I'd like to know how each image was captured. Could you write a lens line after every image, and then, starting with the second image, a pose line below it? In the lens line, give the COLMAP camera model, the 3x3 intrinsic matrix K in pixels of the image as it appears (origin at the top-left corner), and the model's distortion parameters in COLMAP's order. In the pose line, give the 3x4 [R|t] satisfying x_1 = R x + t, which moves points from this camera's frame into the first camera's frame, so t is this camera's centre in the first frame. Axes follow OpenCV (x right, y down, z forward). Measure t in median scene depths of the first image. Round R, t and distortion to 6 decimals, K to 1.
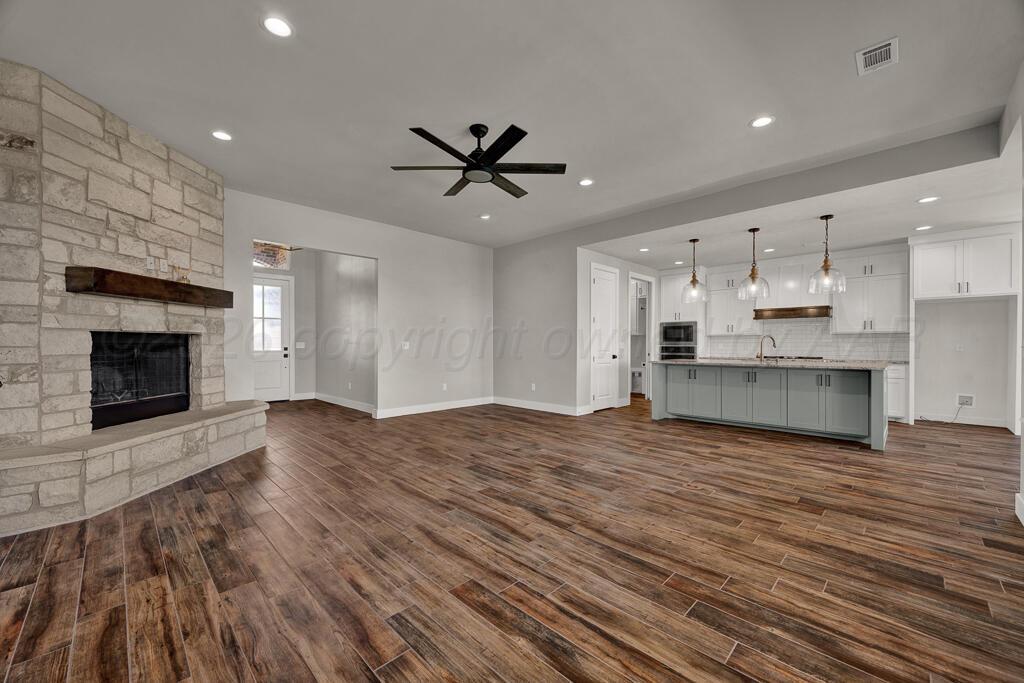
lens RADIAL K [[406.0, 0, 519.4], [0, 406.0, 341.3], [0, 0, 1]] dist [-0.001035, 0.000631]
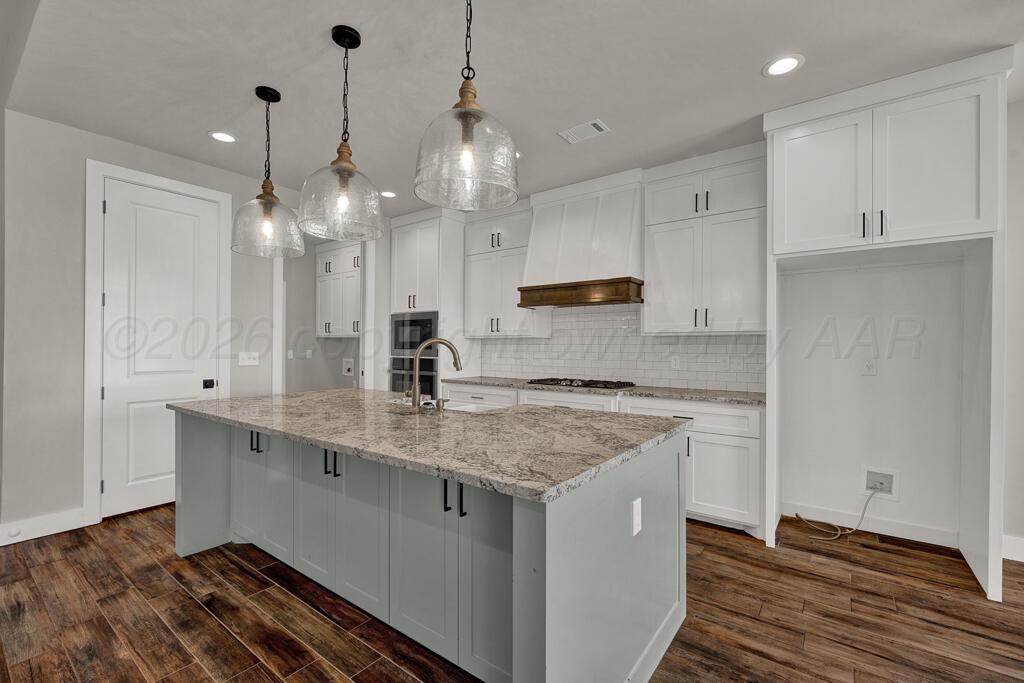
lens RADIAL K [[445.1, 0, 517.7], [0, 445.1, 342.6], [0, 0, 1]] dist [0.005023, -0.000162]
pose [[0.990419, 0.001041, 0.138088, 1.016810], [-0.001010, 0.999999, -0.000296, -0.017981], [-0.138088, 0.000153, 0.990420, 0.905868]]
